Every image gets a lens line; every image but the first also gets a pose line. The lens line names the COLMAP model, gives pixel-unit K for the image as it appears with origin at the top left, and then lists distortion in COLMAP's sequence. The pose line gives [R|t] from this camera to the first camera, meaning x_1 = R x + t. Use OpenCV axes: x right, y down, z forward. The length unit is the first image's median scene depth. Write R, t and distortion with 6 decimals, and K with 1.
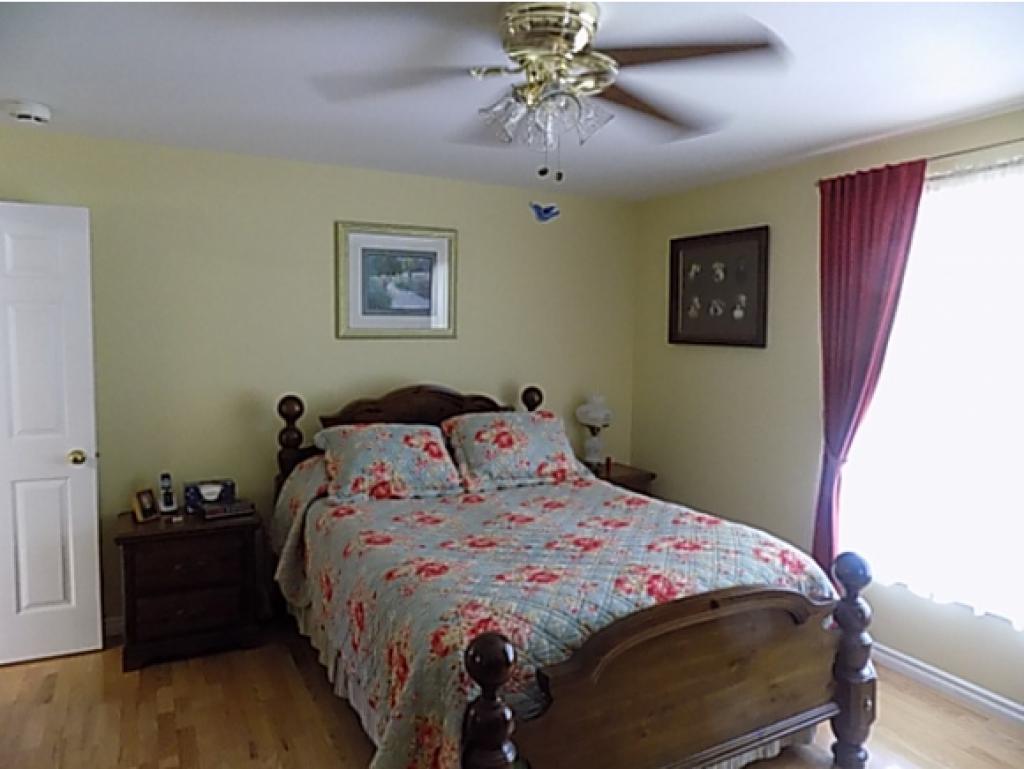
lens RADIAL K [[700.5, 0, 508.9], [0, 700.5, 381.9], [0, 0, 1]] dist [-0.075018, 0.081368]
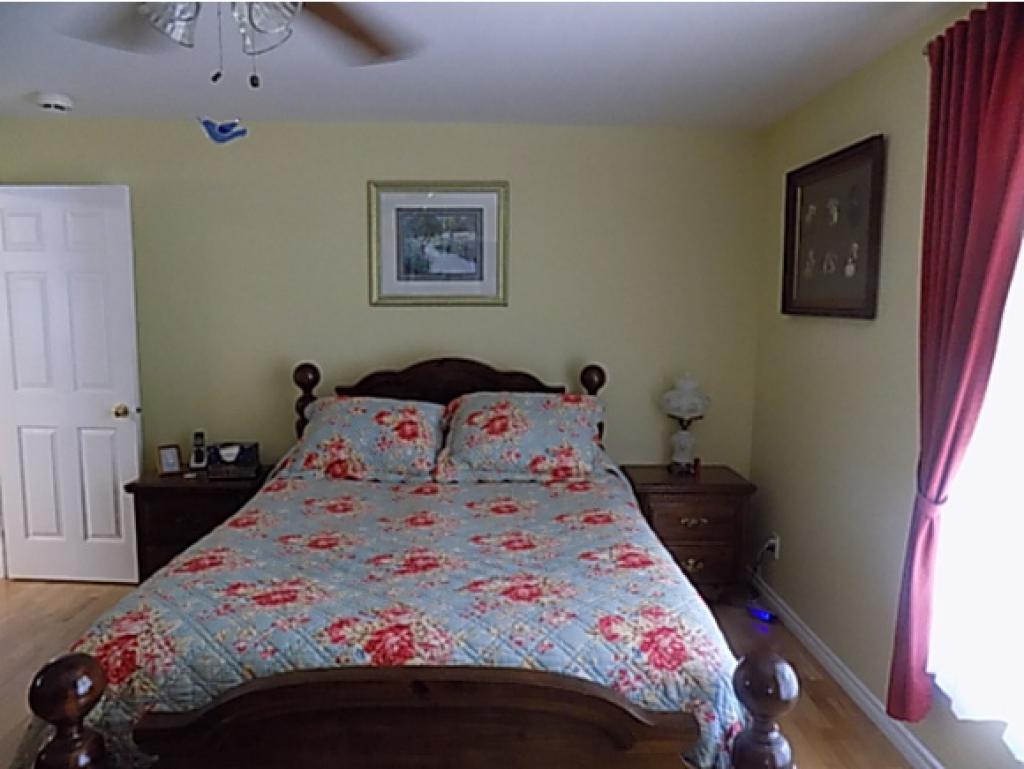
lens RADIAL K [[700.5, 0, 508.9], [0, 700.5, 381.9], [0, 0, 1]] dist [-0.075018, 0.081368]
pose [[0.889434, 0.048841, -0.454446, 0.408006], [-0.032815, 0.998532, 0.043091, -0.006326], [0.455884, -0.023415, 0.889731, 0.269521]]
